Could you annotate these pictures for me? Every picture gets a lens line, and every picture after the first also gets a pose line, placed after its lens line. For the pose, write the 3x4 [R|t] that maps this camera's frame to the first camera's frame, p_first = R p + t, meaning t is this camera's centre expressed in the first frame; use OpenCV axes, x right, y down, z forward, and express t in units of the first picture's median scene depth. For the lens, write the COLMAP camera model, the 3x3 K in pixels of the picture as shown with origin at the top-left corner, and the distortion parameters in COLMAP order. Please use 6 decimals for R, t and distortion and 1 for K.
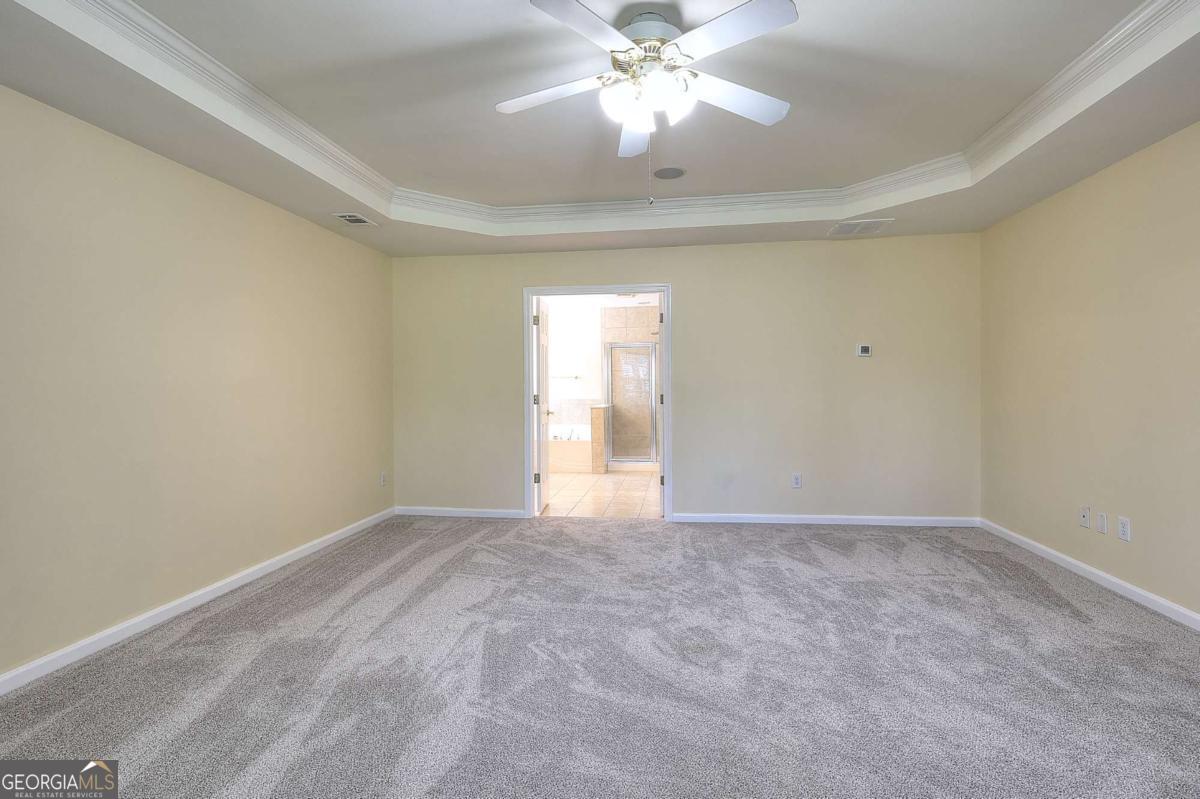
lens RADIAL K [[549.4, 0, 589.4], [0, 549.4, 398.2], [0, 0, 1]] dist [-0.009076, 0.000505]
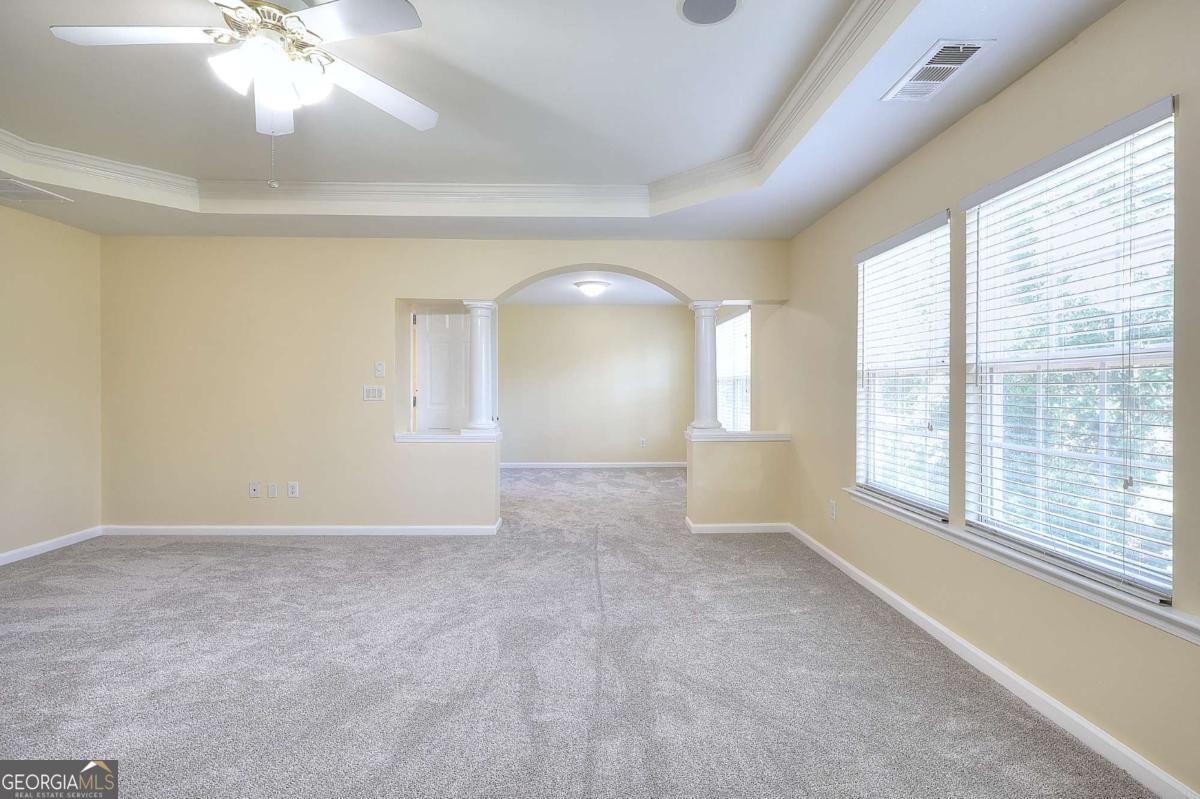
lens RADIAL K [[549.4, 0, 593.7], [0, 549.4, 397.4], [0, 0, 1]] dist [-0.009076, 0.000505]
pose [[-0.155284, -0.003191, 0.987865, -0.572353], [0.017900, 0.999822, 0.006043, -0.001835], [-0.987708, 0.018621, -0.155199, 0.409219]]
